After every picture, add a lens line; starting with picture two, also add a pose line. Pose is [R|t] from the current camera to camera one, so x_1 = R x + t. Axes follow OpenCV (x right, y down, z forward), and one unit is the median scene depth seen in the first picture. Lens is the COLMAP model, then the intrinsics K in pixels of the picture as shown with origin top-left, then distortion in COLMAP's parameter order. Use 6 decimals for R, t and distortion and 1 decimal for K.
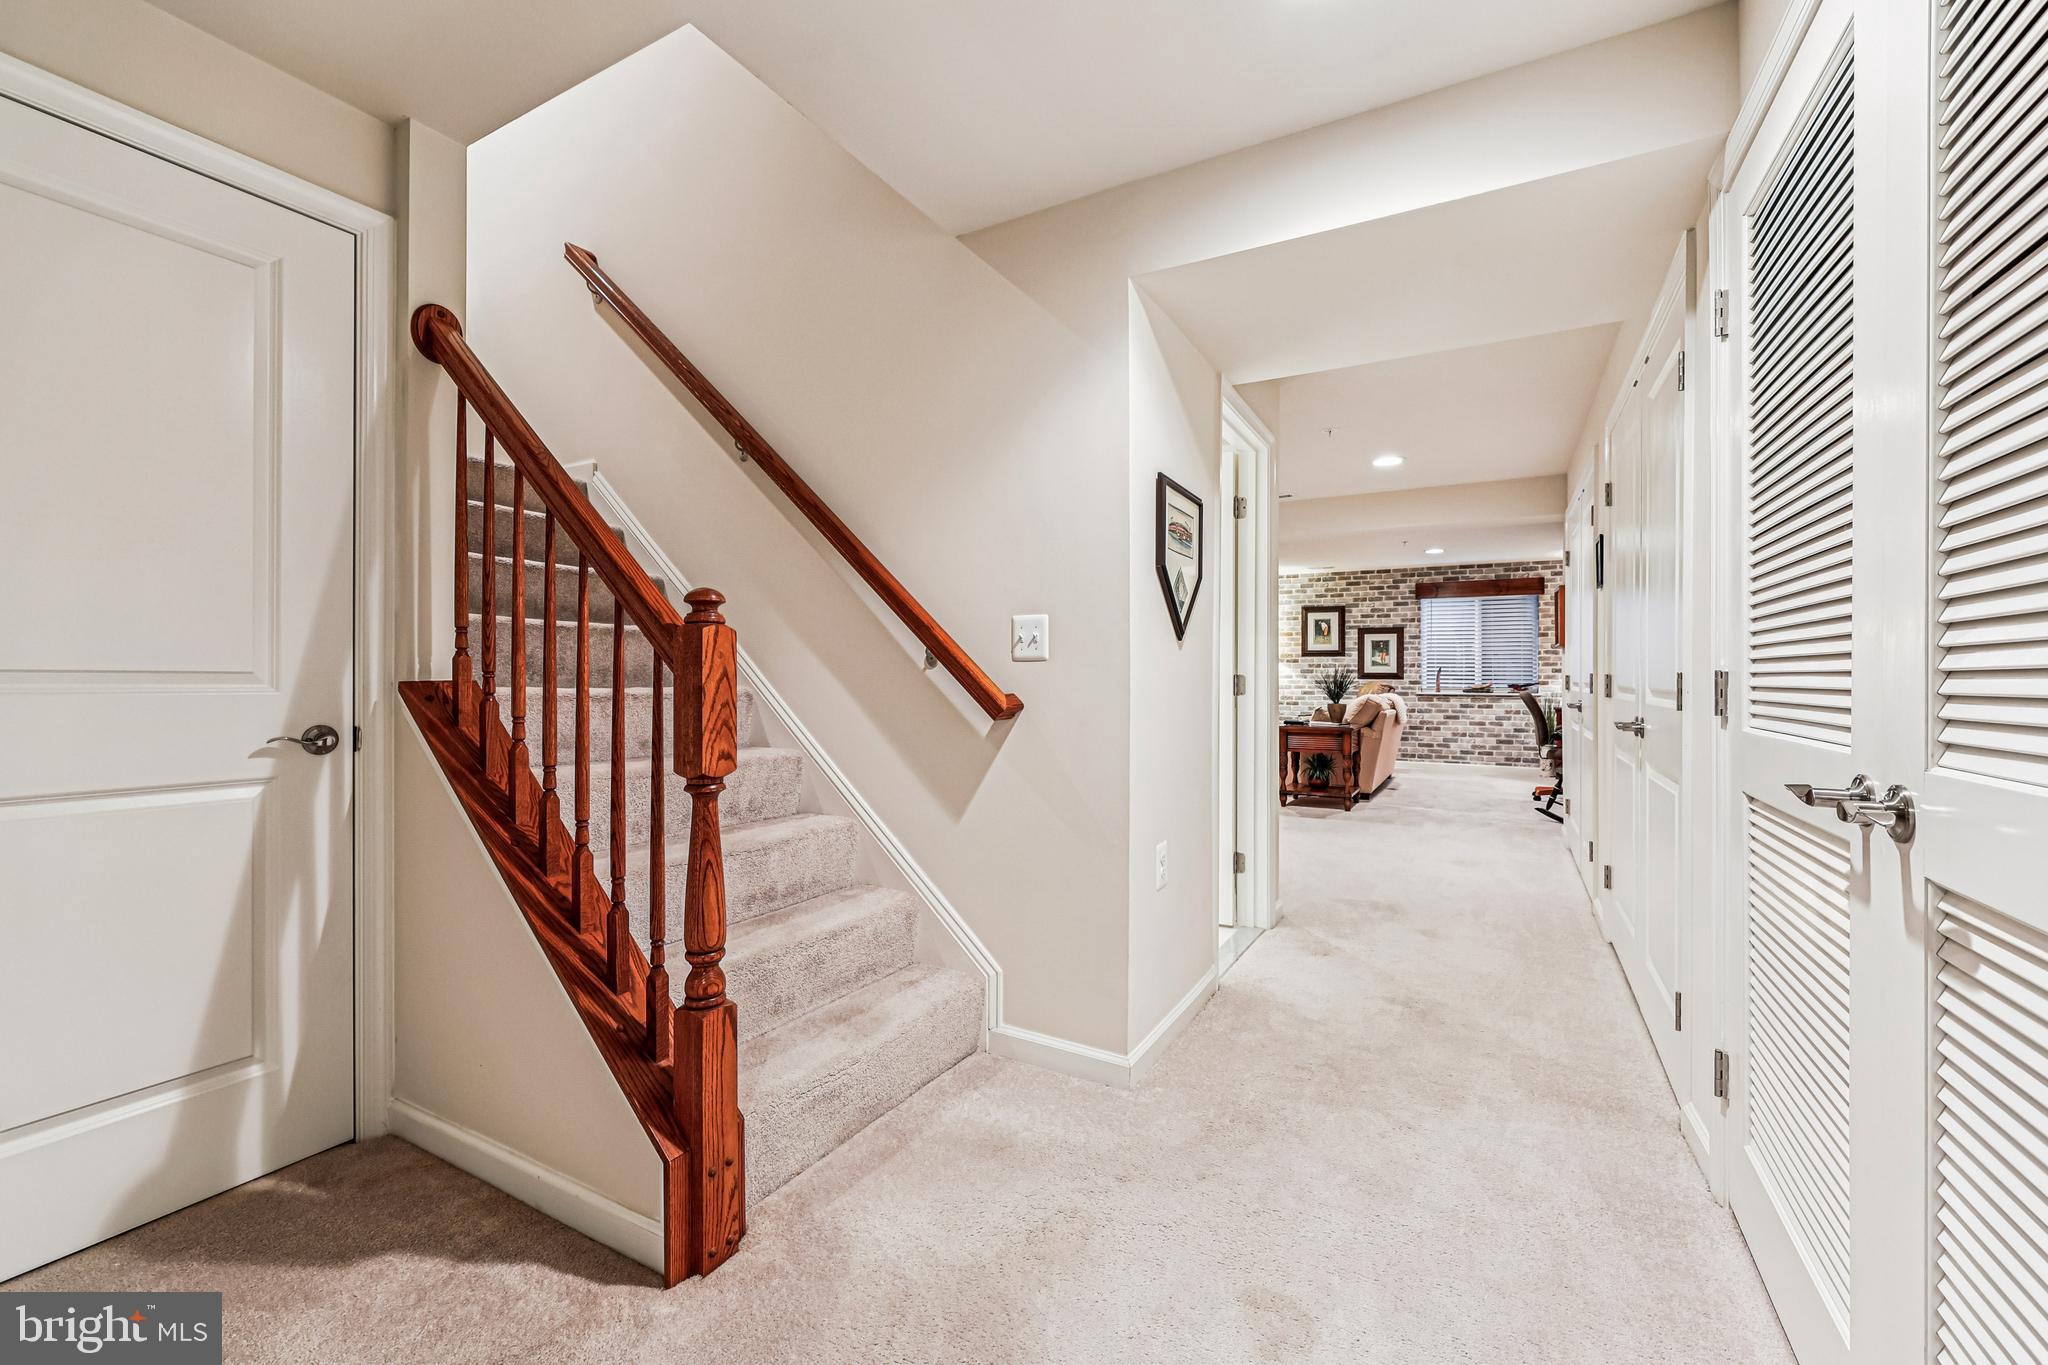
lens RADIAL K [[833.8, 0, 1025.2], [0, 833.8, 671.2], [0, 0, 1]] dist [0.003870, 0.000374]
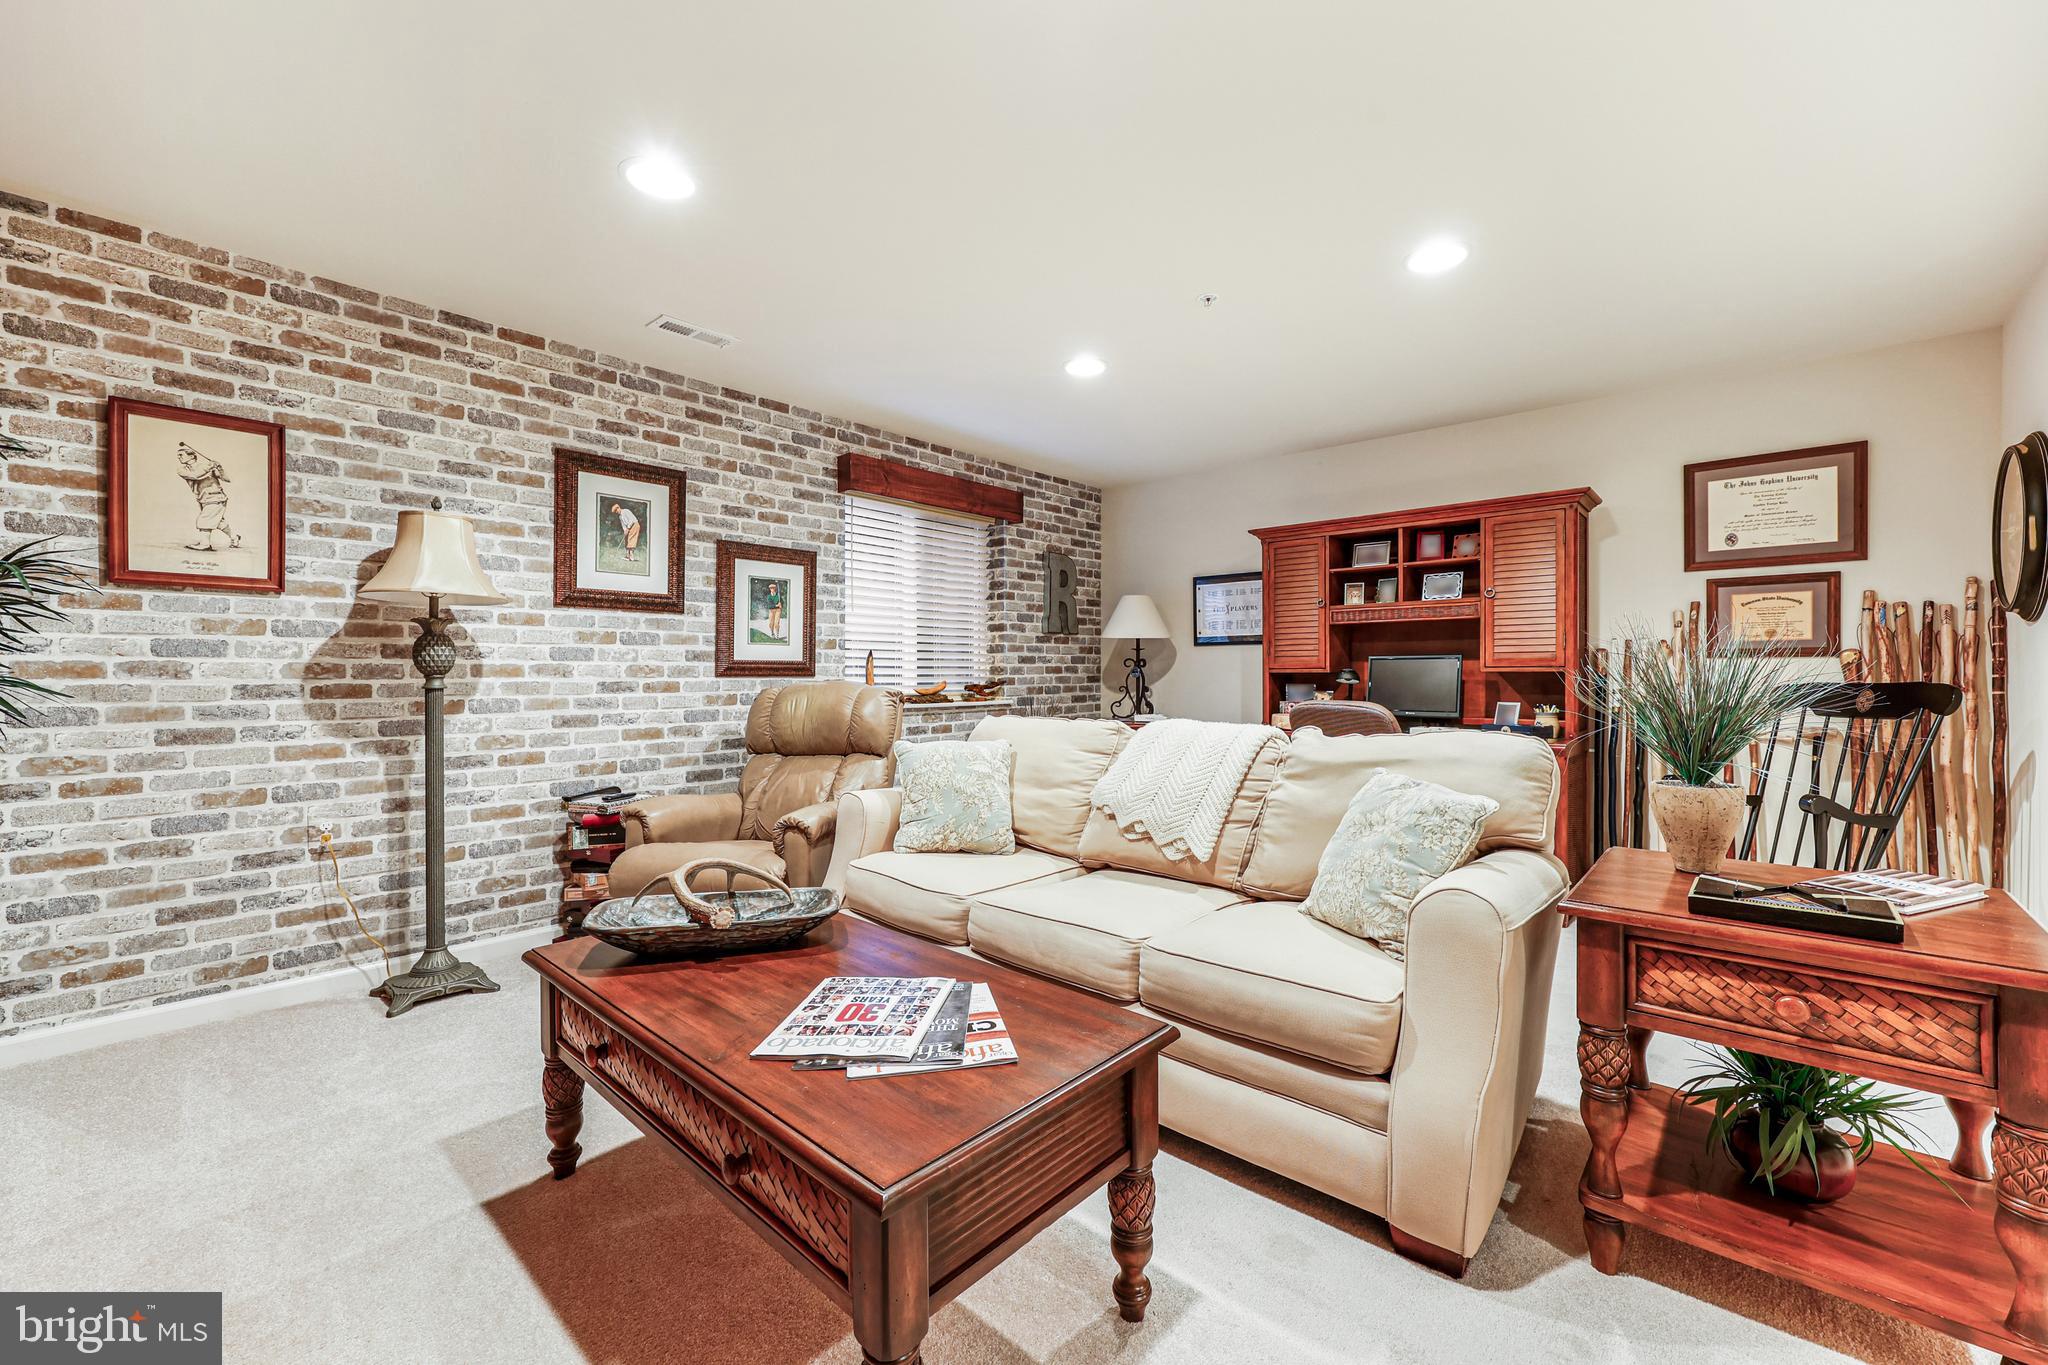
lens RADIAL K [[833.8, 0, 1026.5], [0, 833.8, 677.2], [0, 0, 1]] dist [0.003870, 0.000374]
pose [[0.227593, -0.007913, 0.973724, 0.070950], [-0.002081, 0.999961, 0.008613, 0.005961], [-0.973754, -0.003987, 0.227568, 0.801591]]
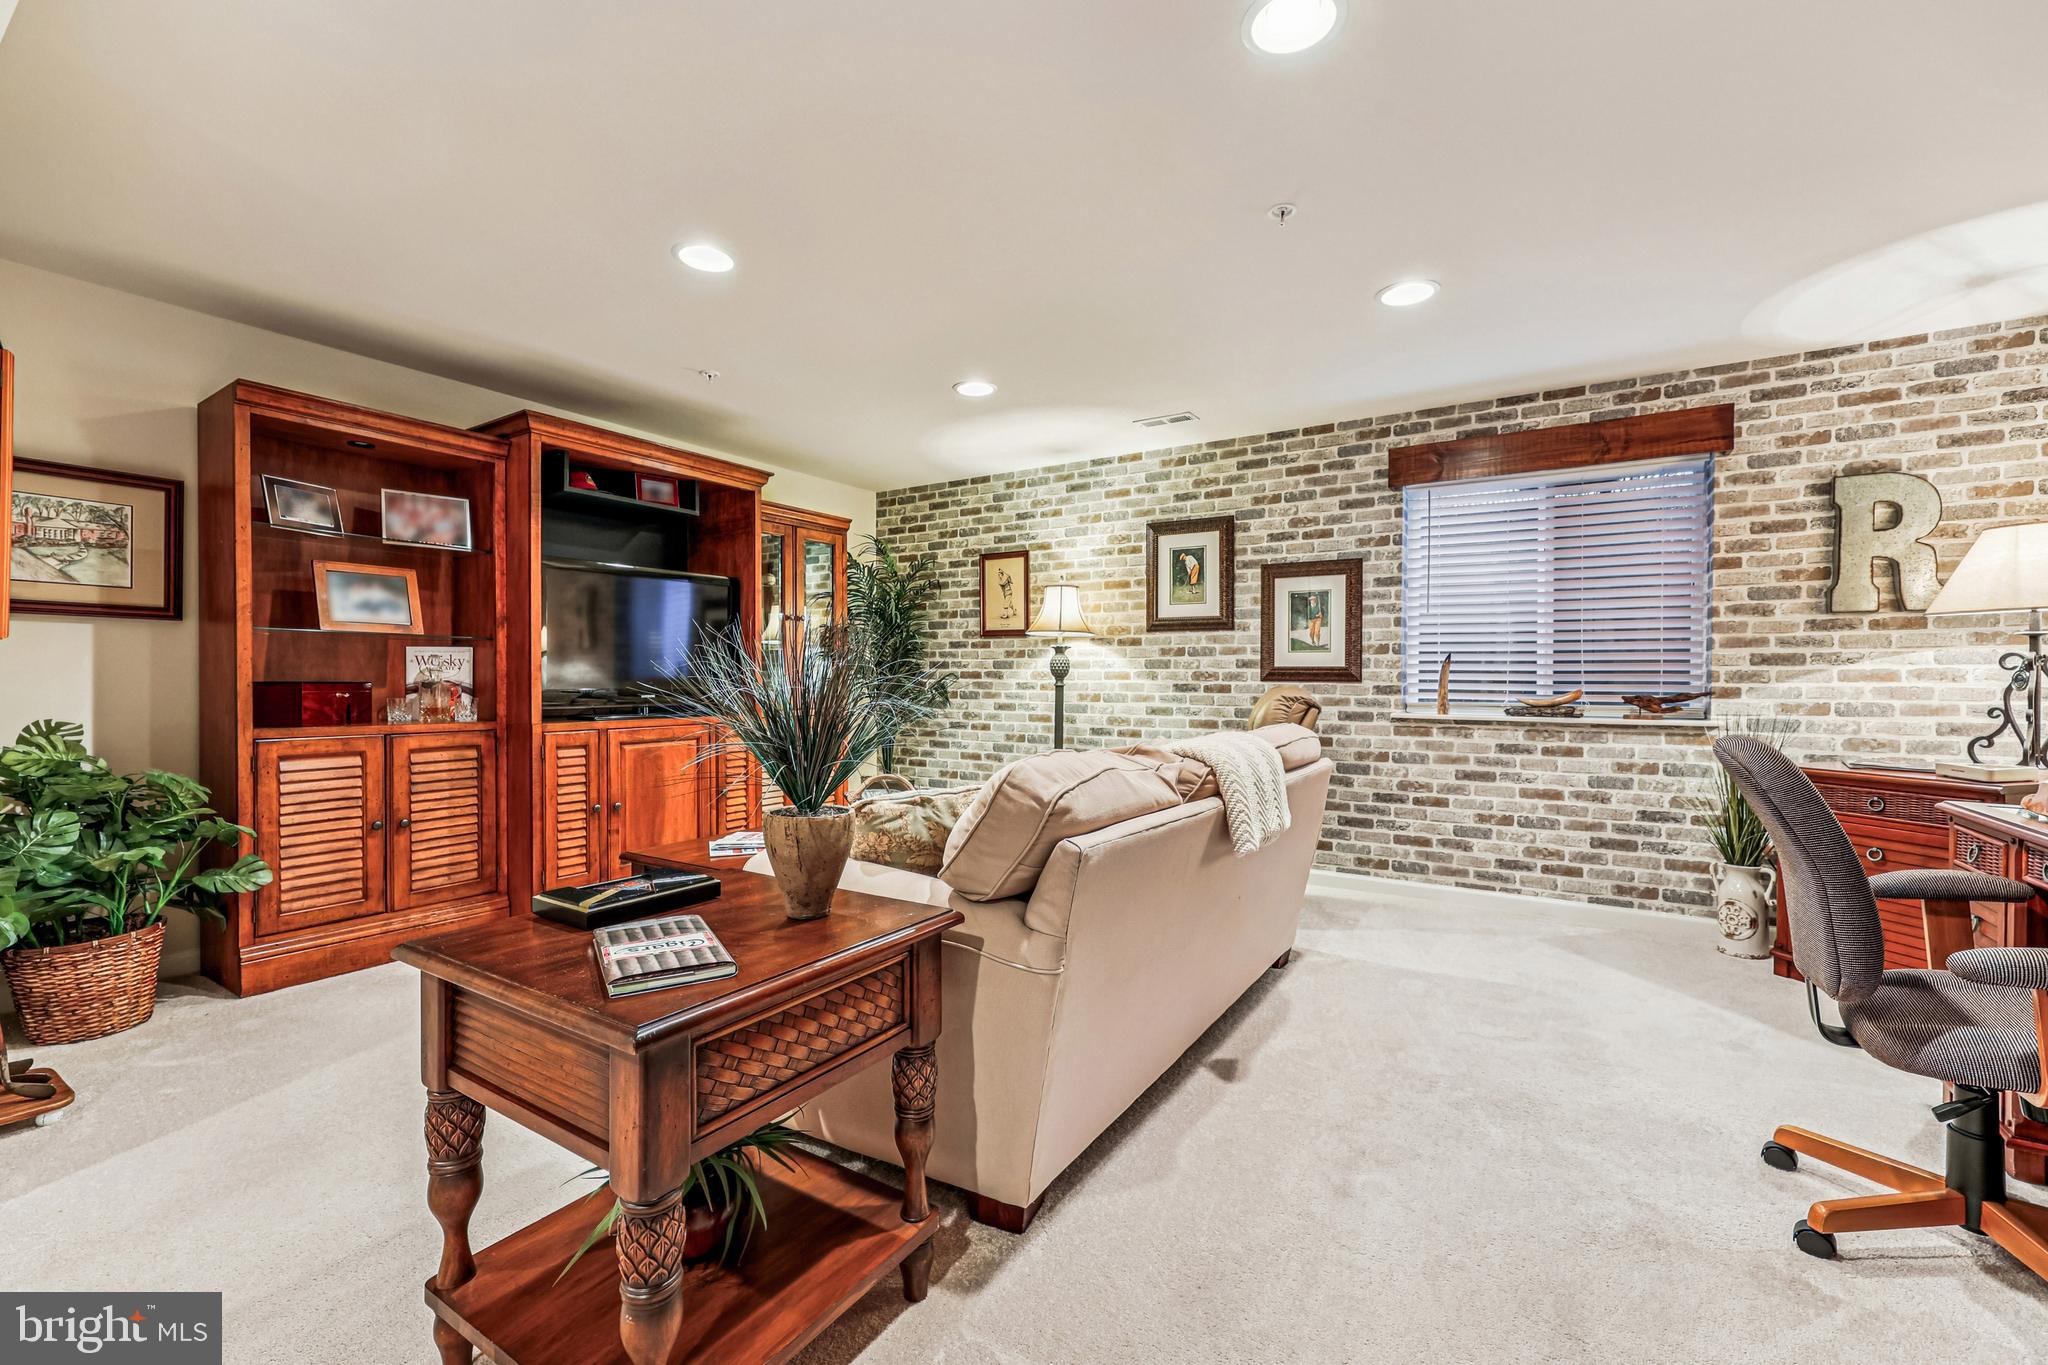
lens RADIAL K [[833.8, 0, 1029.0], [0, 833.8, 683.5], [0, 0, 1]] dist [0.003870, 0.000374]
pose [[0.998600, 0.001282, -0.052882, 0.307988], [-0.000590, 0.999914, 0.013105, 0.004899], [0.052894, -0.013055, 0.998515, 0.570112]]
